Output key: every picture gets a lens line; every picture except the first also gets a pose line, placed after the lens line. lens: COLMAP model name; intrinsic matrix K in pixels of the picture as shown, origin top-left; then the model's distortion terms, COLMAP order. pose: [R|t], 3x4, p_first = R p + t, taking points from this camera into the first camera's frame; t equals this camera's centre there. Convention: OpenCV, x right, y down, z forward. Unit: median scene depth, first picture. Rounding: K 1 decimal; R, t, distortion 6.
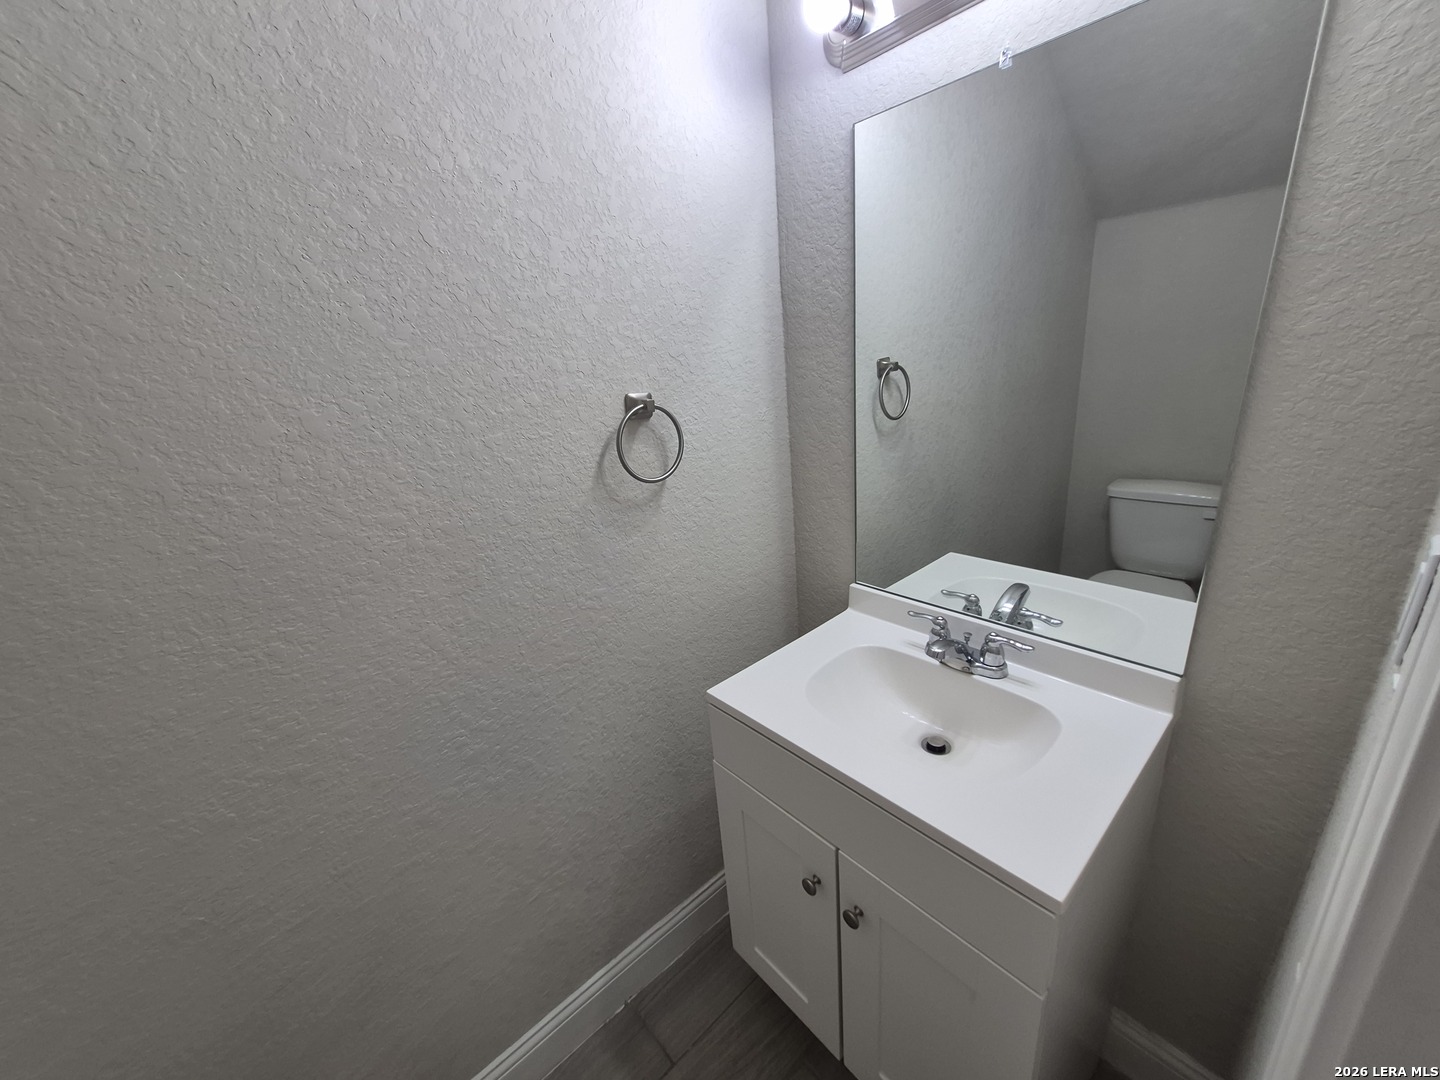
lens RADIAL K [[563.3, 0, 714.8], [0, 563.3, 546.9], [0, 0, 1]] dist [0.004584, -0.000874]
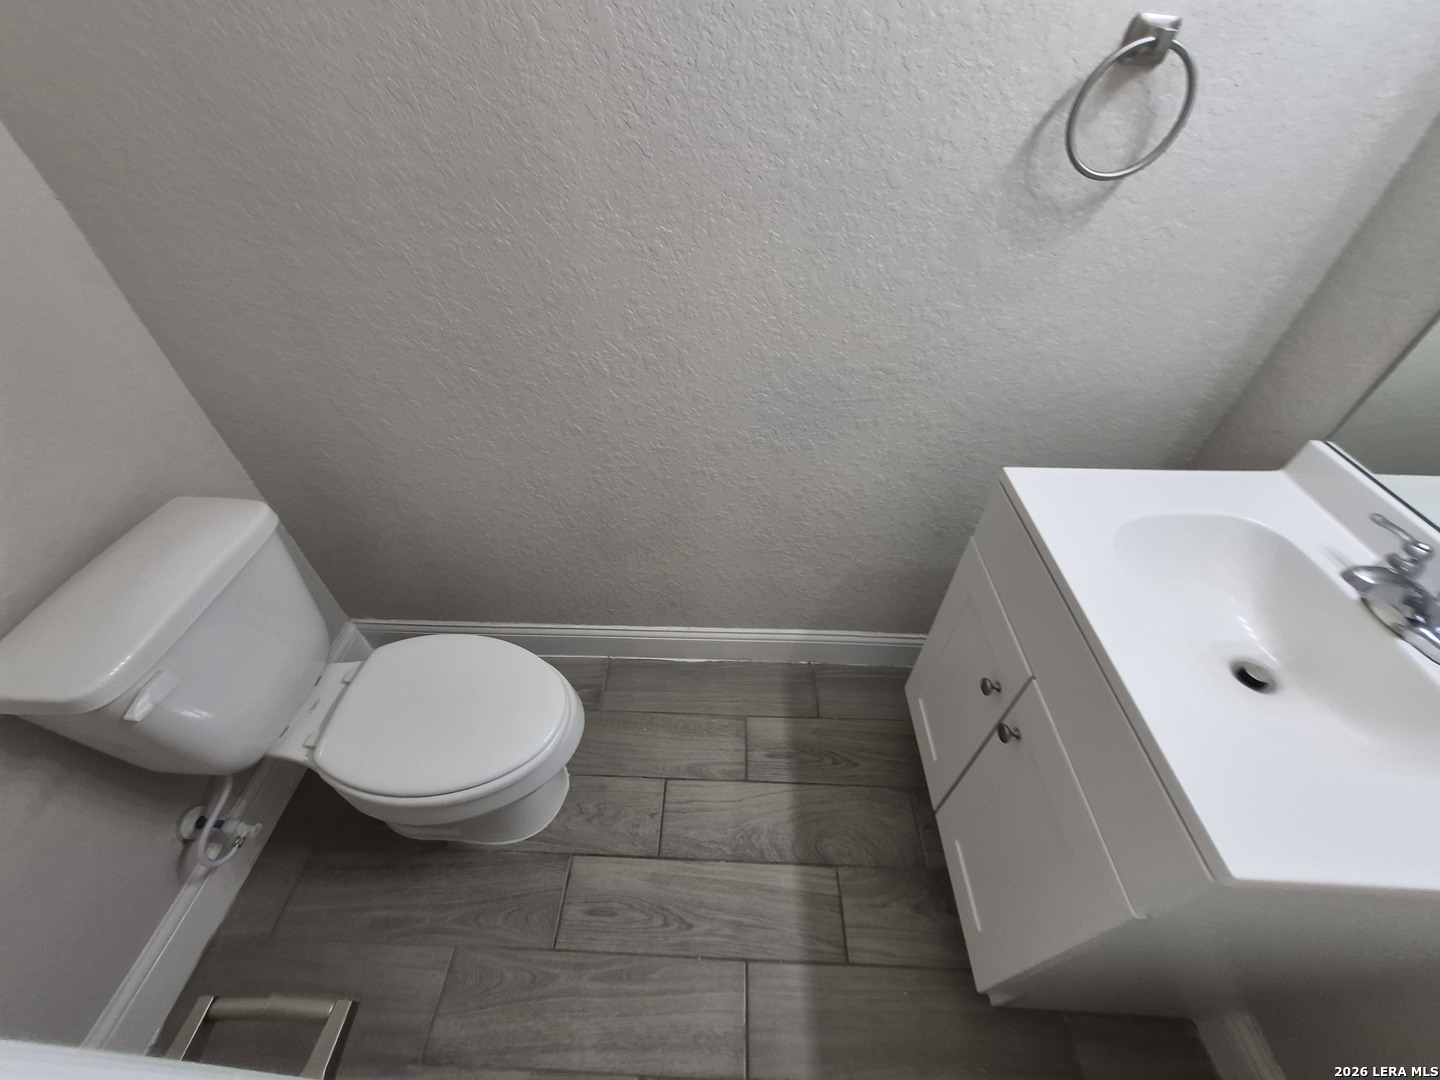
lens RADIAL K [[563.3, 0, 714.7], [0, 563.3, 547.3], [0, 0, 1]] dist [0.004584, -0.000874]
pose [[0.729598, 0.538967, -0.420954, 0.092156], [-0.285888, 0.799548, 0.528196, 0.020194], [0.621253, -0.265025, 0.737432, 0.037654]]
